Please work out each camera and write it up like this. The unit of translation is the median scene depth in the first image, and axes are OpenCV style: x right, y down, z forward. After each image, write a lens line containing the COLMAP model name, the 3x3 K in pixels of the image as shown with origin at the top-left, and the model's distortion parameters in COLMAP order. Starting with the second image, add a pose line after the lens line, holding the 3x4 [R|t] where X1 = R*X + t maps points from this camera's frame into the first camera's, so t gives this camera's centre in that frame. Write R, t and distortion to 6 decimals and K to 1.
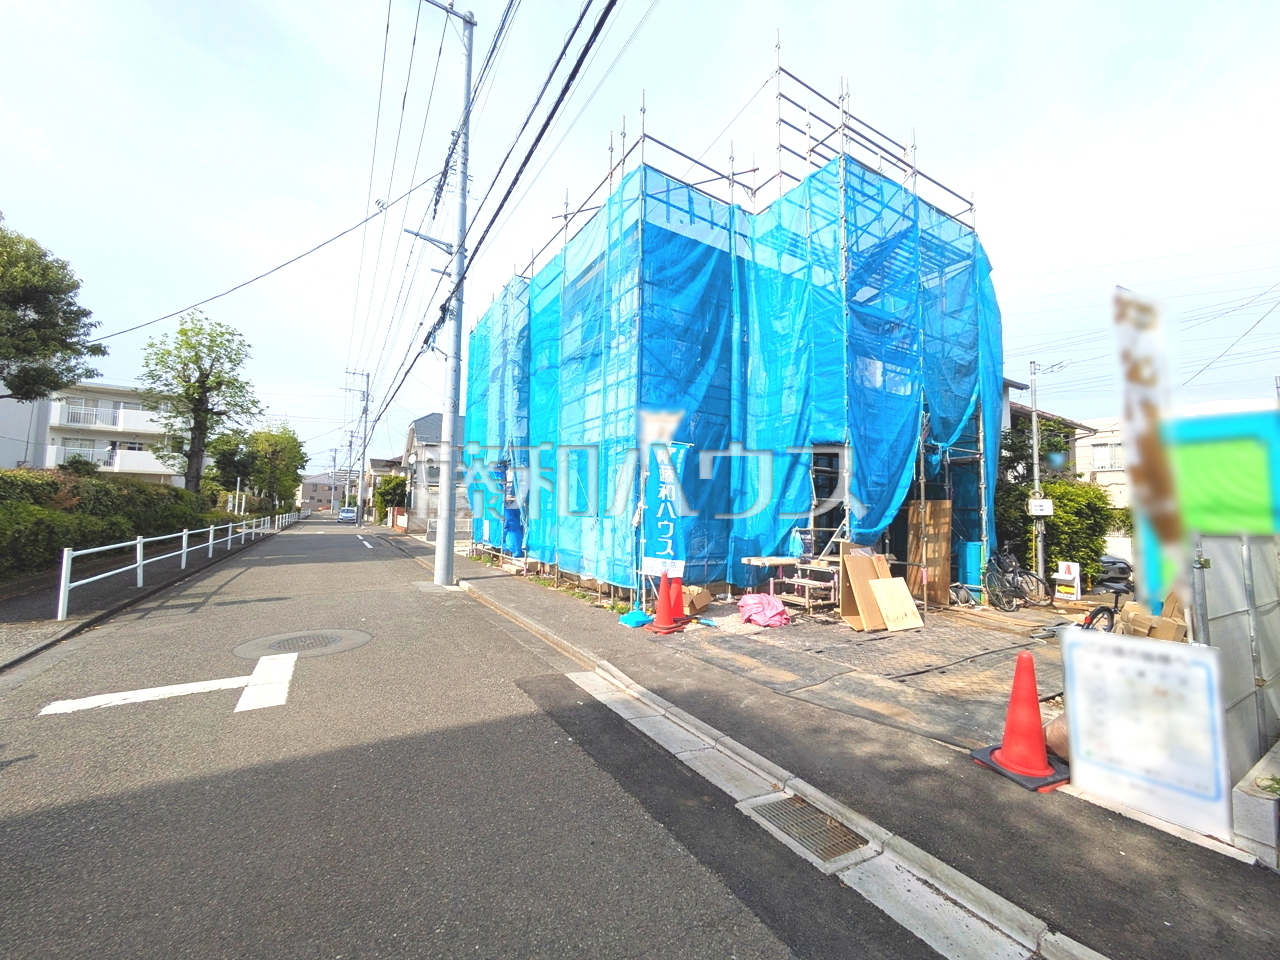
lens RADIAL K [[504.7, 0, 639.1], [0, 504.7, 477.4], [0, 0, 1]] dist [0.001010, -0.000088]
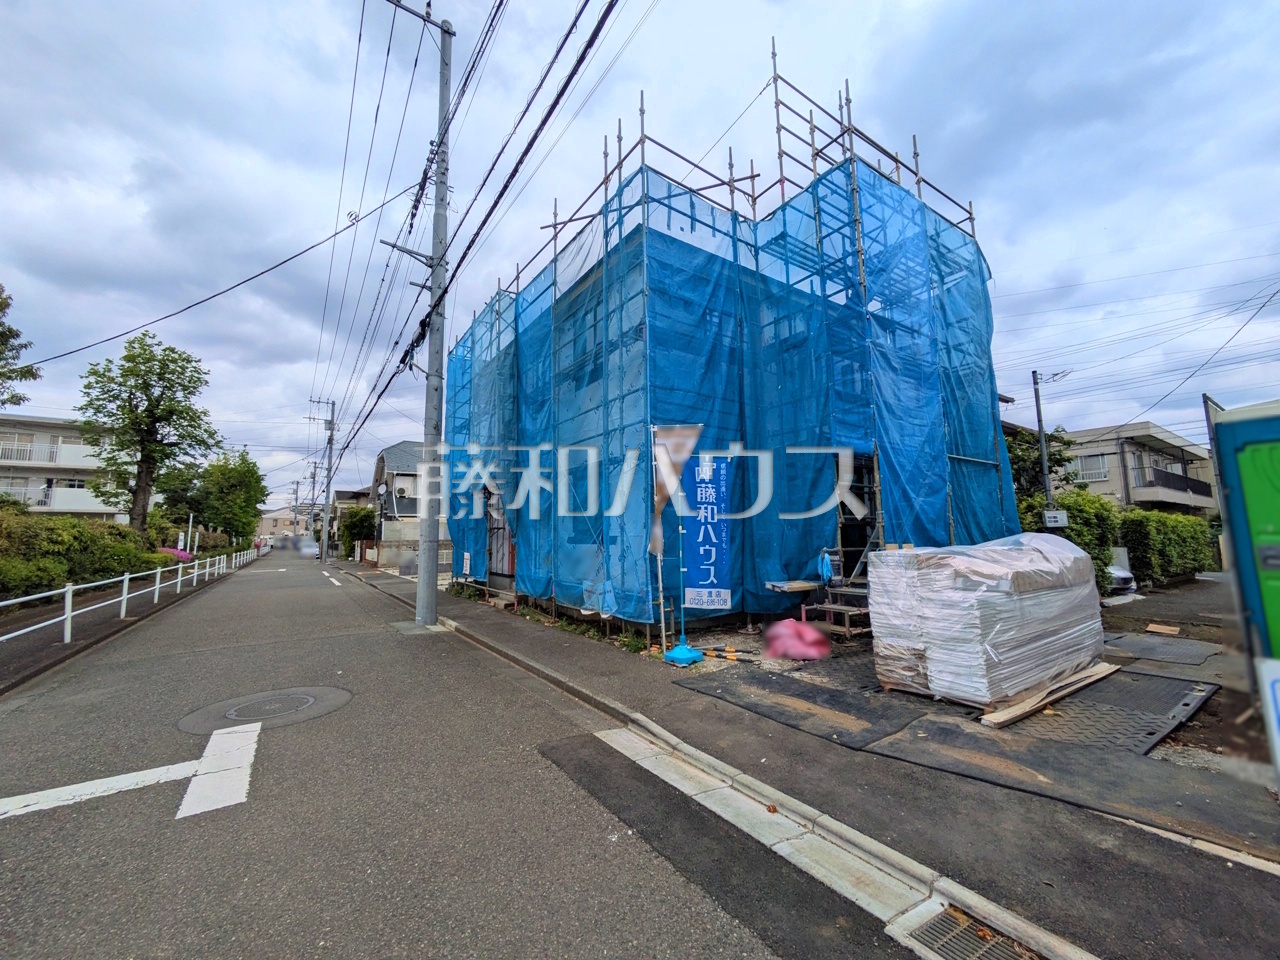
lens RADIAL K [[504.7, 0, 639.1], [0, 504.7, 477.4], [0, 0, 1]] dist [0.001010, -0.000088]
pose [[0.998163, -0.025540, 0.054938, -0.058793], [0.028212, 0.998428, -0.048424, 0.005013], [-0.053615, 0.049885, 0.997315, 0.077788]]
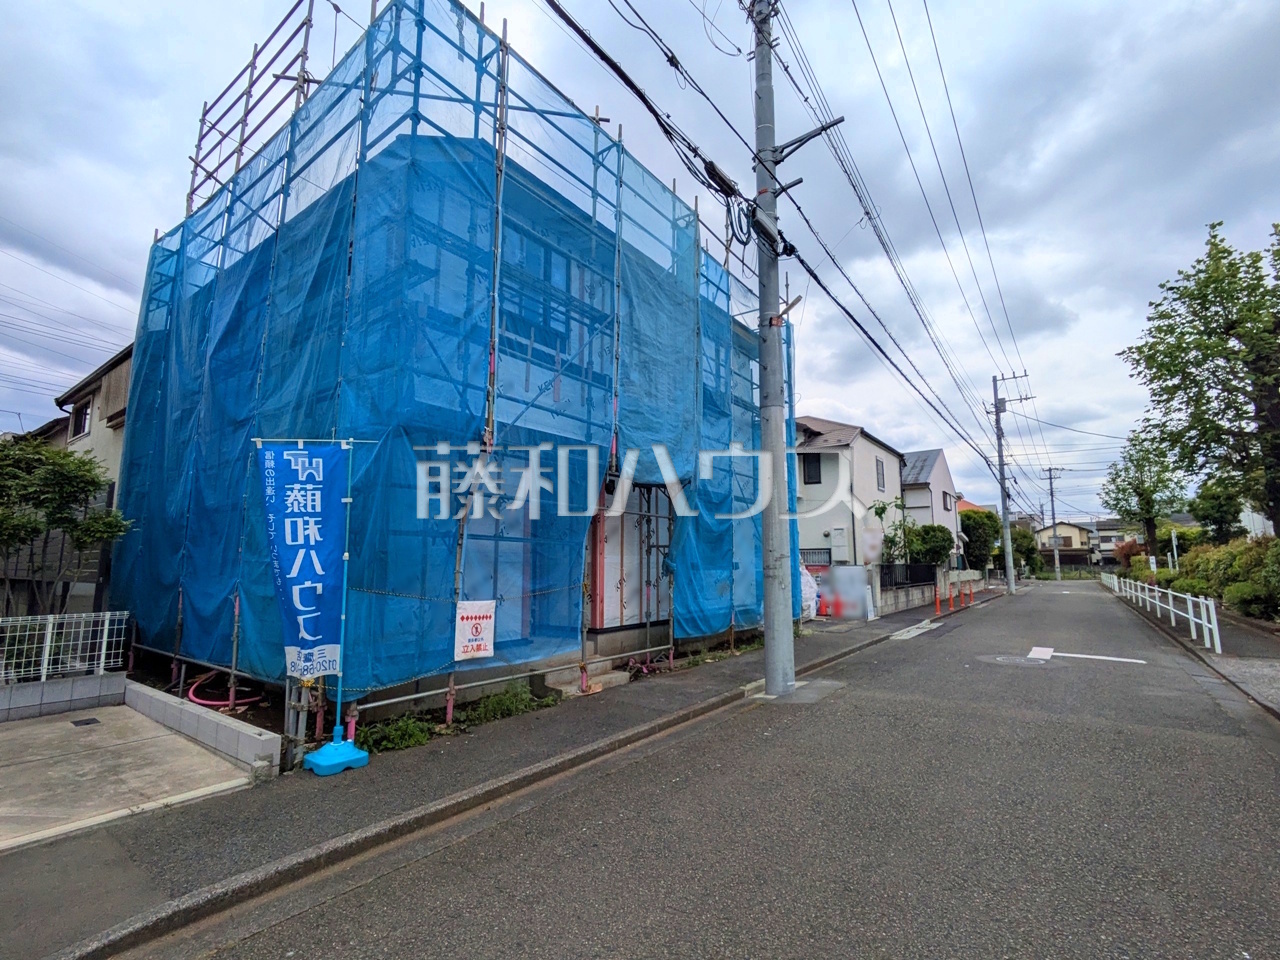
lens RADIAL K [[589.5, 0, 646.4], [0, 589.5, 477.3], [0, 0, 1]] dist [-0.000401, 0.000934]
pose [[-0.379307, 0.108055, 0.918940, -1.183862], [-0.075647, 0.986211, -0.147189, 0.088264], [-0.922173, -0.125345, -0.365903, 1.699775]]
